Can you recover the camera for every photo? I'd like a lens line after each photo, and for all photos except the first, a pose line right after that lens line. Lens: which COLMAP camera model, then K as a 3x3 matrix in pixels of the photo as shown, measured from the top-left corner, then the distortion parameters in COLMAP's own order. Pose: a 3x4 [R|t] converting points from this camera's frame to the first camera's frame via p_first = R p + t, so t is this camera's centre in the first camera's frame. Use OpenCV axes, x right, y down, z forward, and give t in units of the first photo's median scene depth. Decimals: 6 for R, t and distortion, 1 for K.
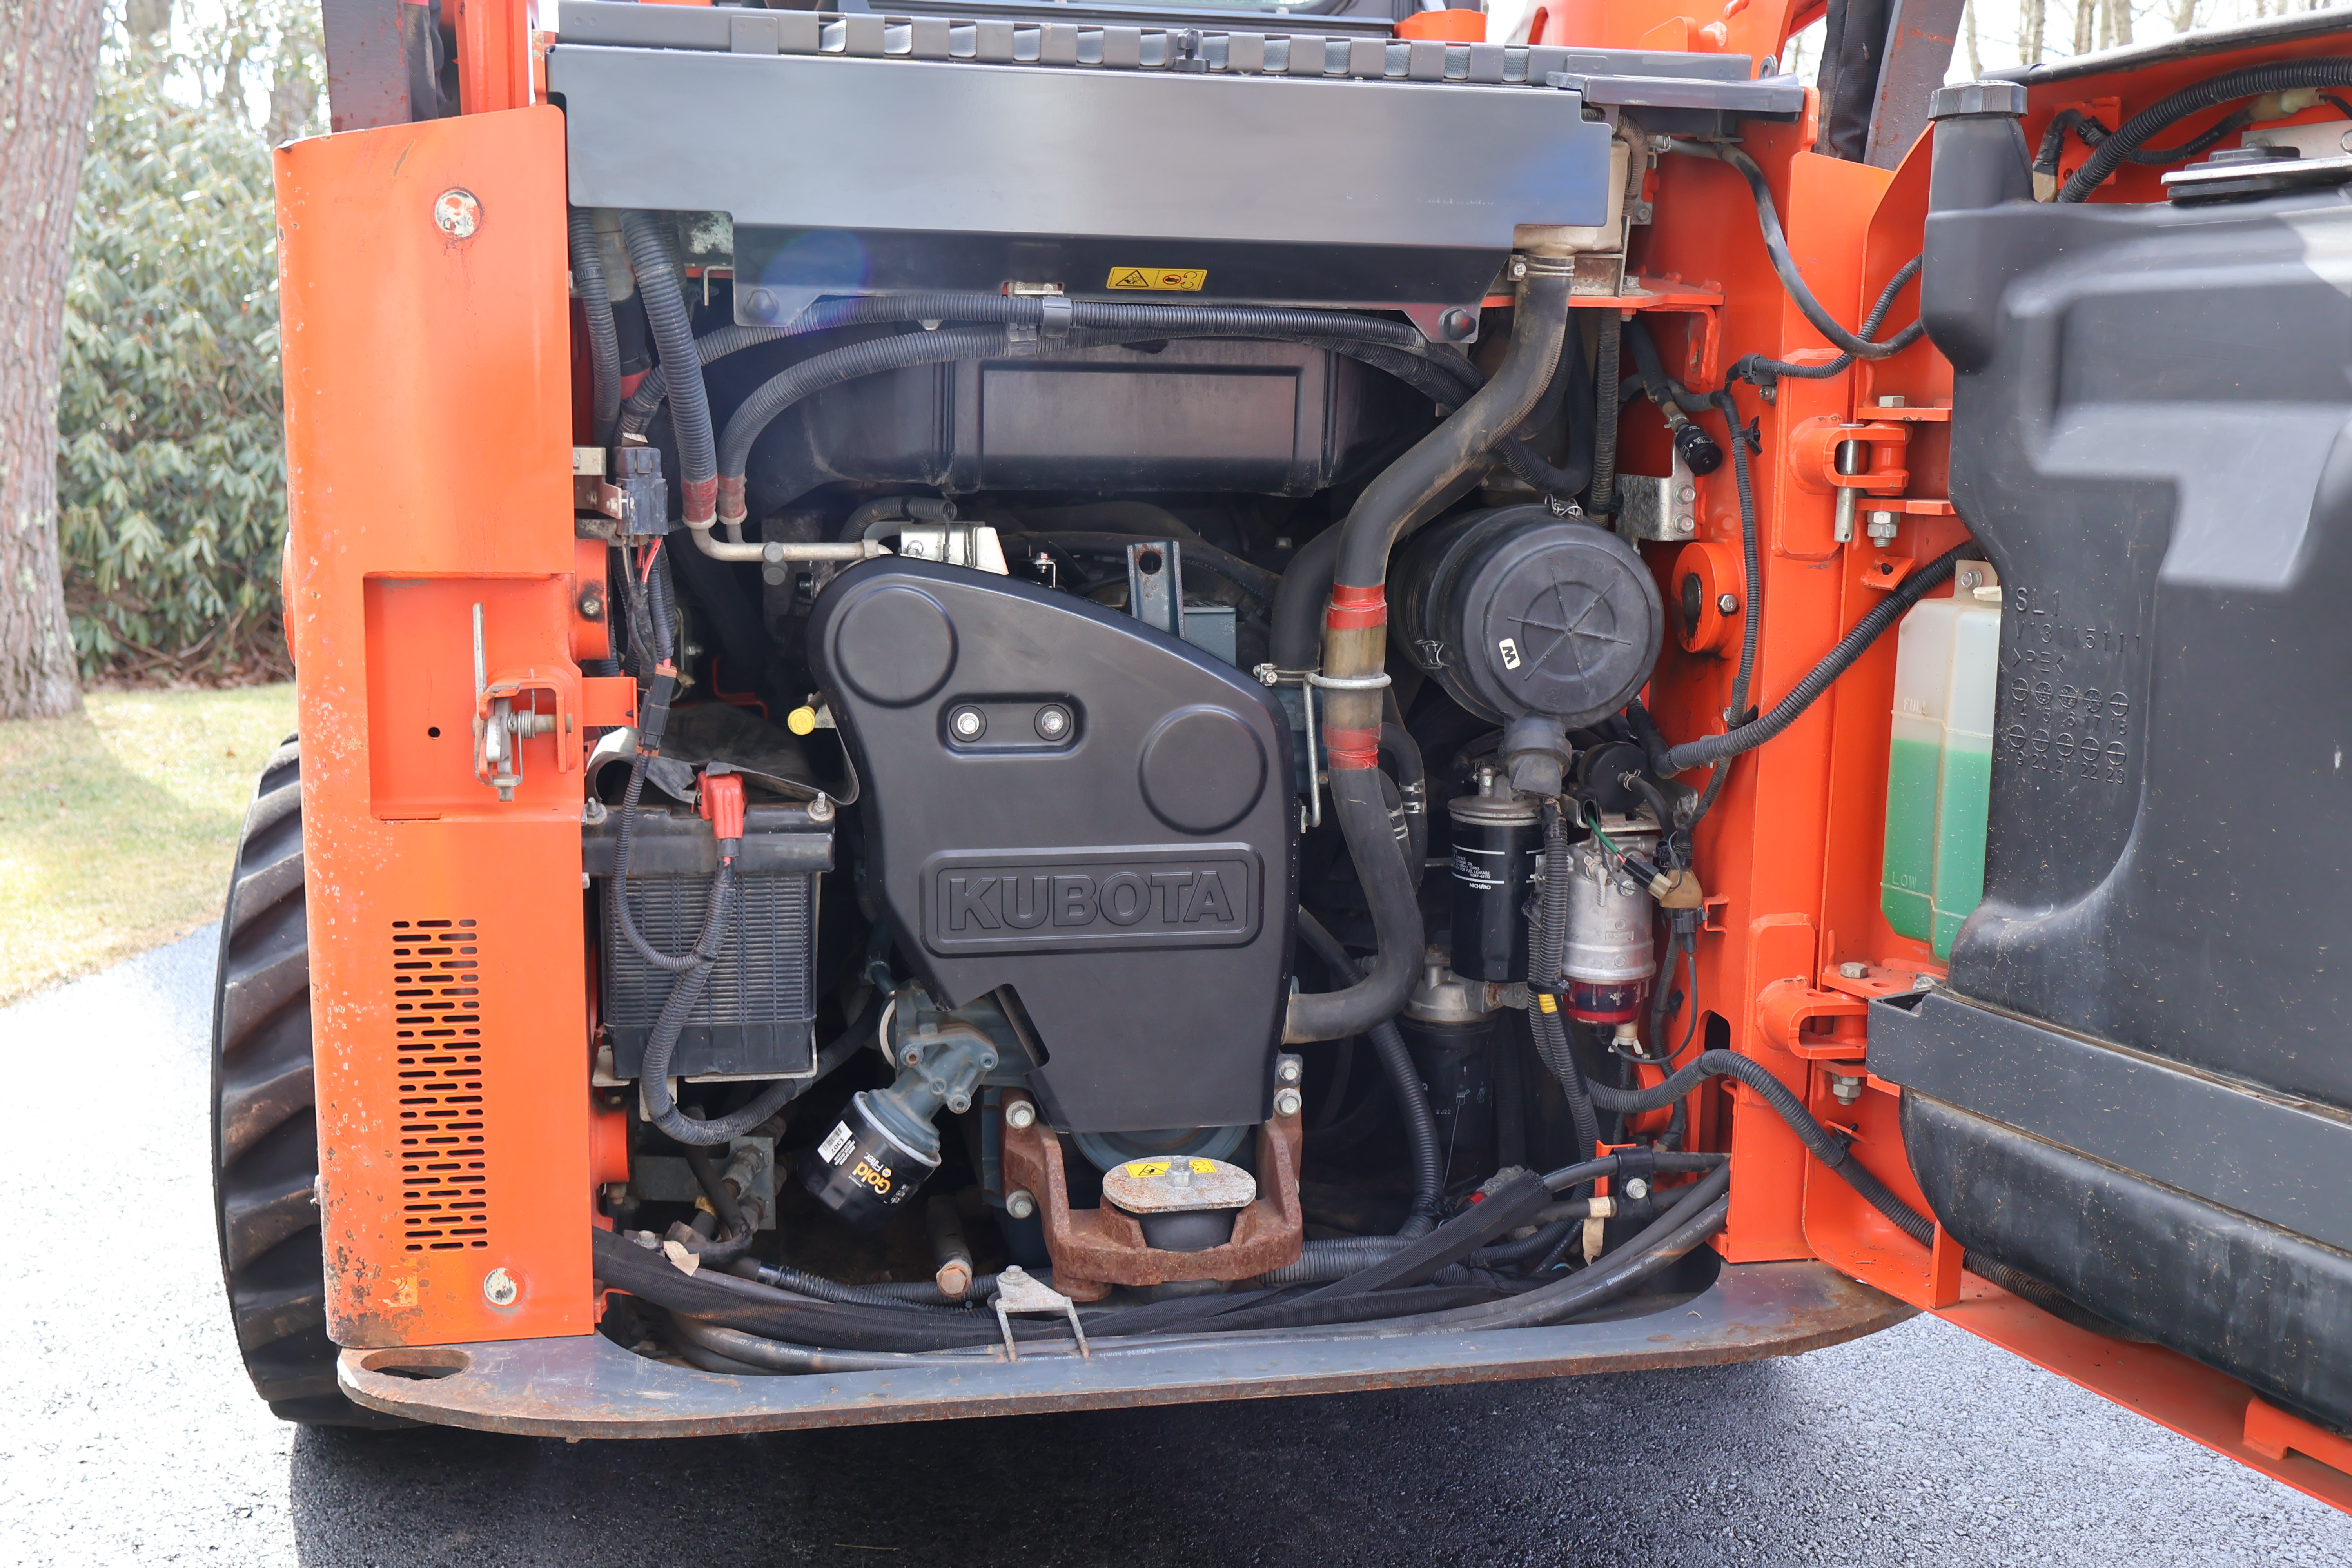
lens RADIAL K [[2168.0, 0, 1084.6], [0, 2168.0, 785.5], [0, 0, 1]] dist [0.013285, 0.000000]
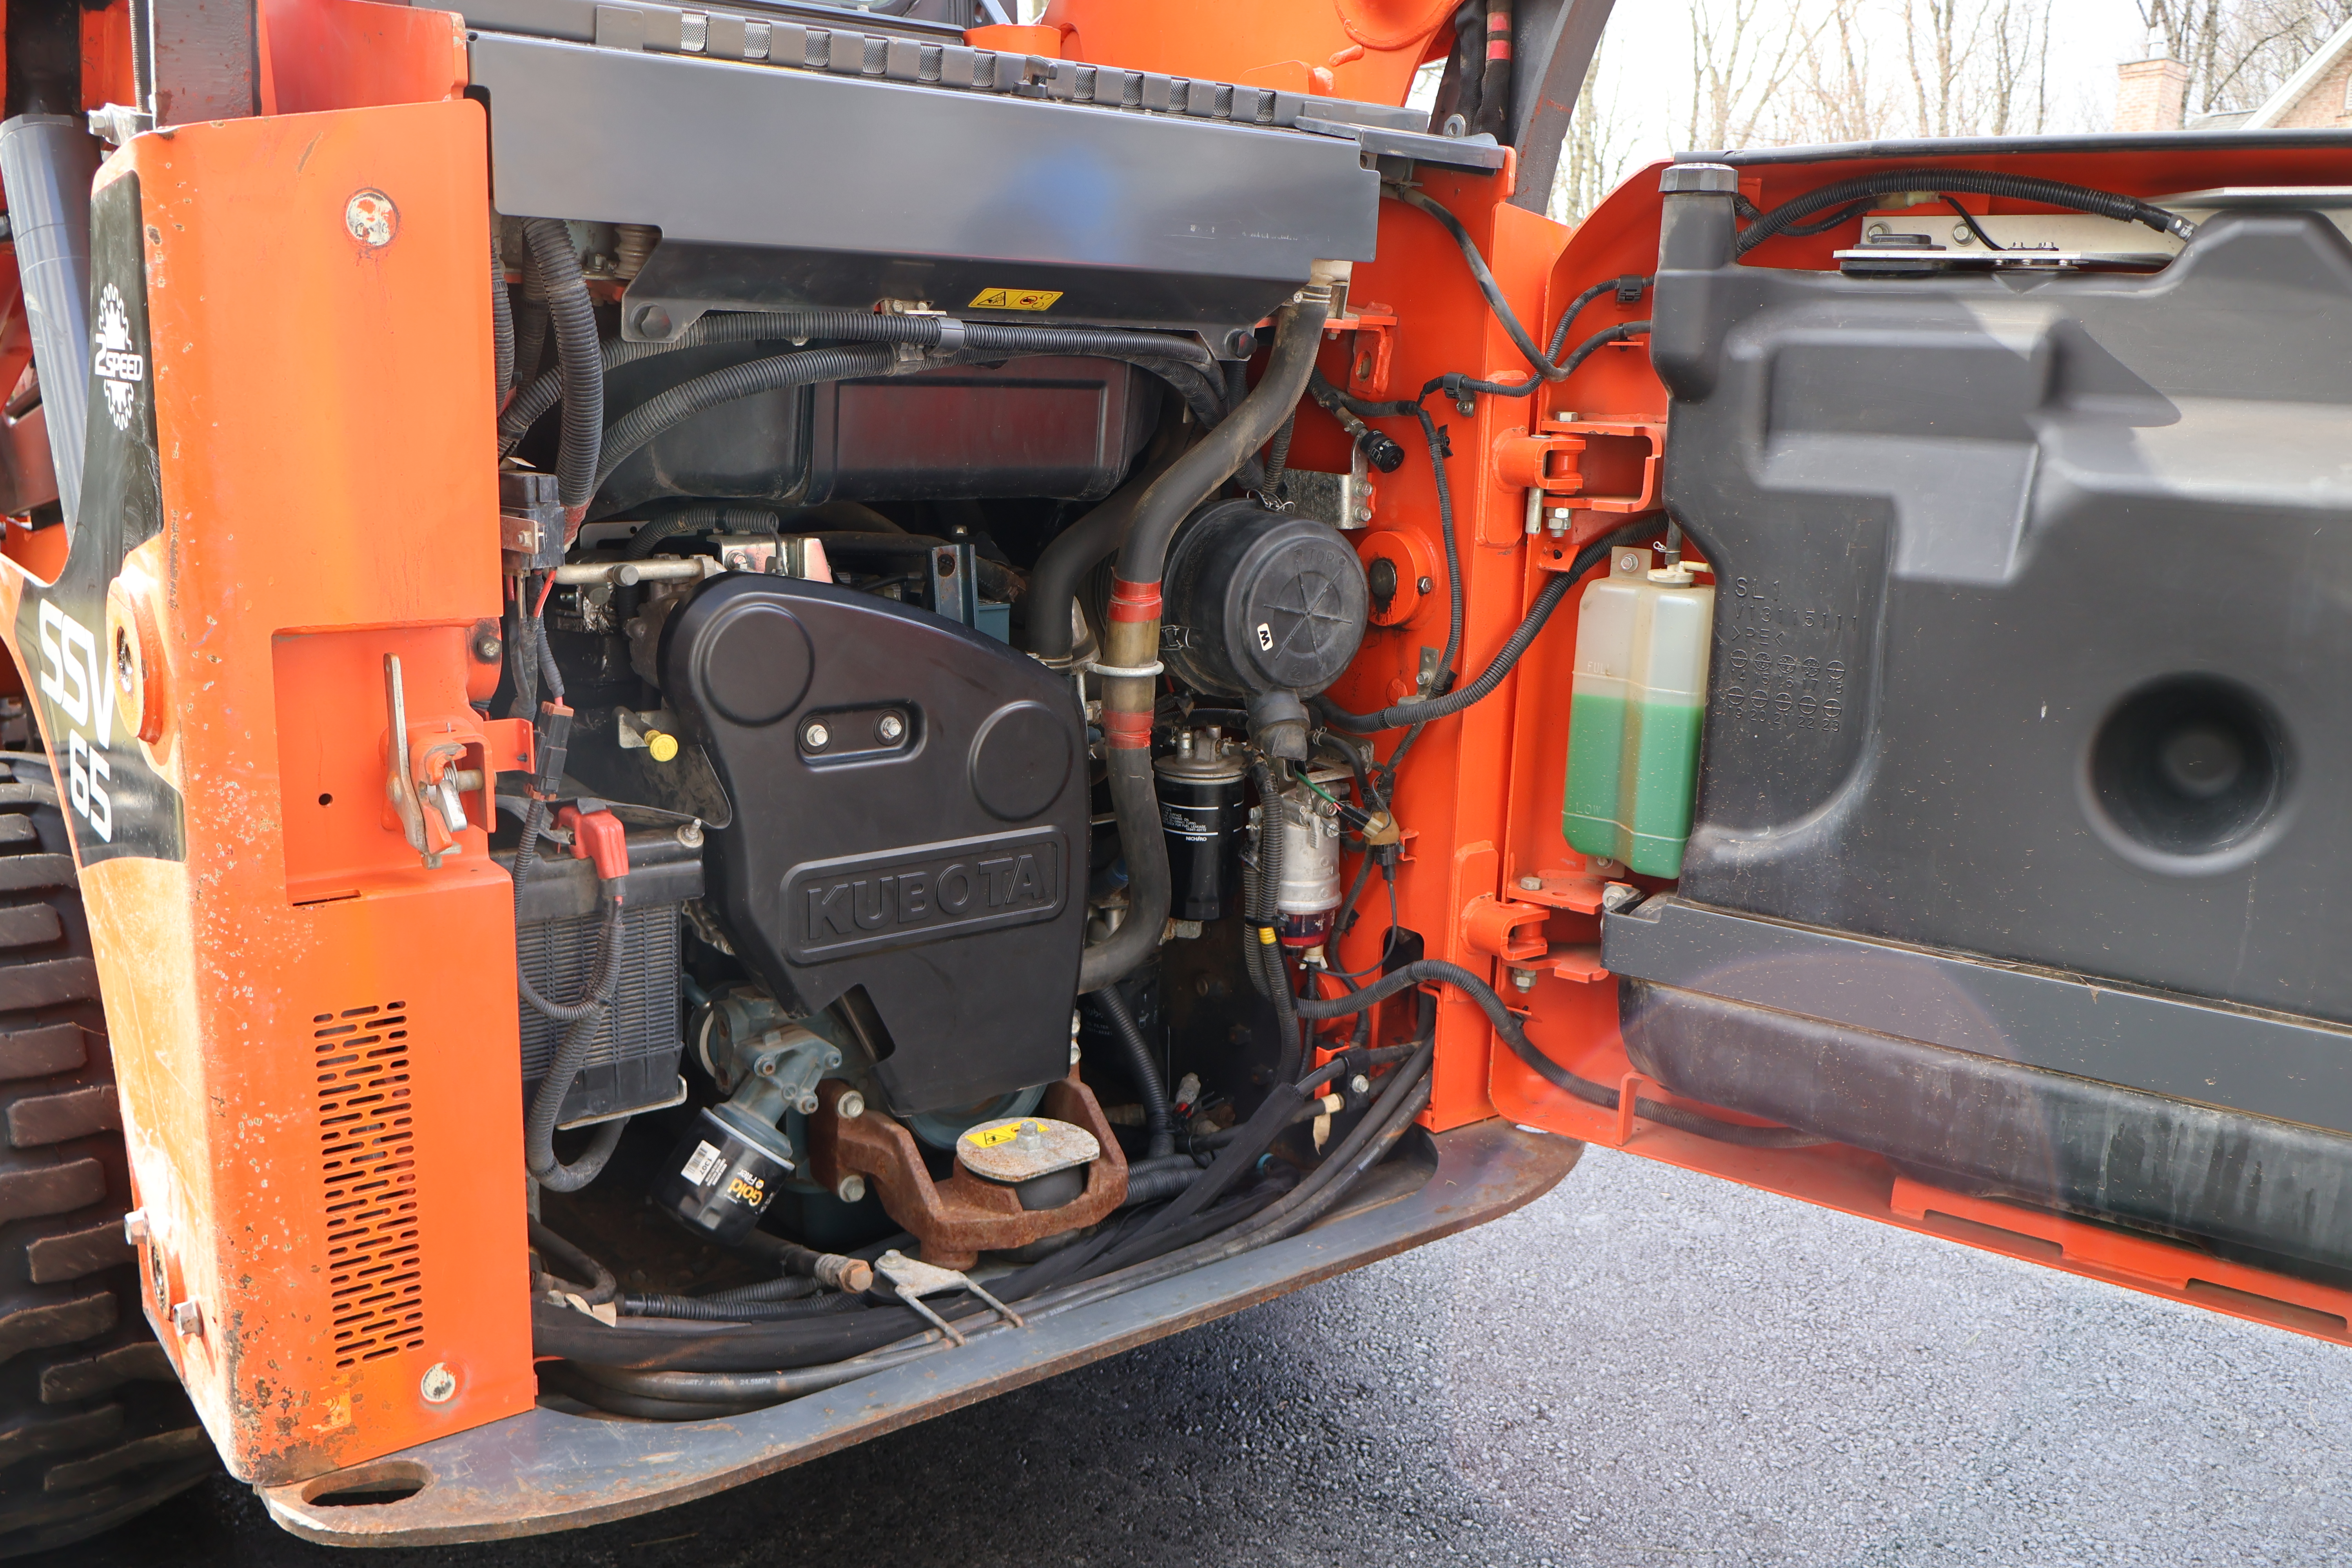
lens RADIAL K [[1958.9, 0, 1097.0], [0, 1958.9, 810.4], [0, 0, 1]] dist [-0.001120, 0.008108]
pose [[0.891419, -0.092961, 0.443542, -0.360607], [0.061213, 0.994464, 0.085404, -0.066865], [-0.449026, -0.048980, 0.892175, 0.132696]]
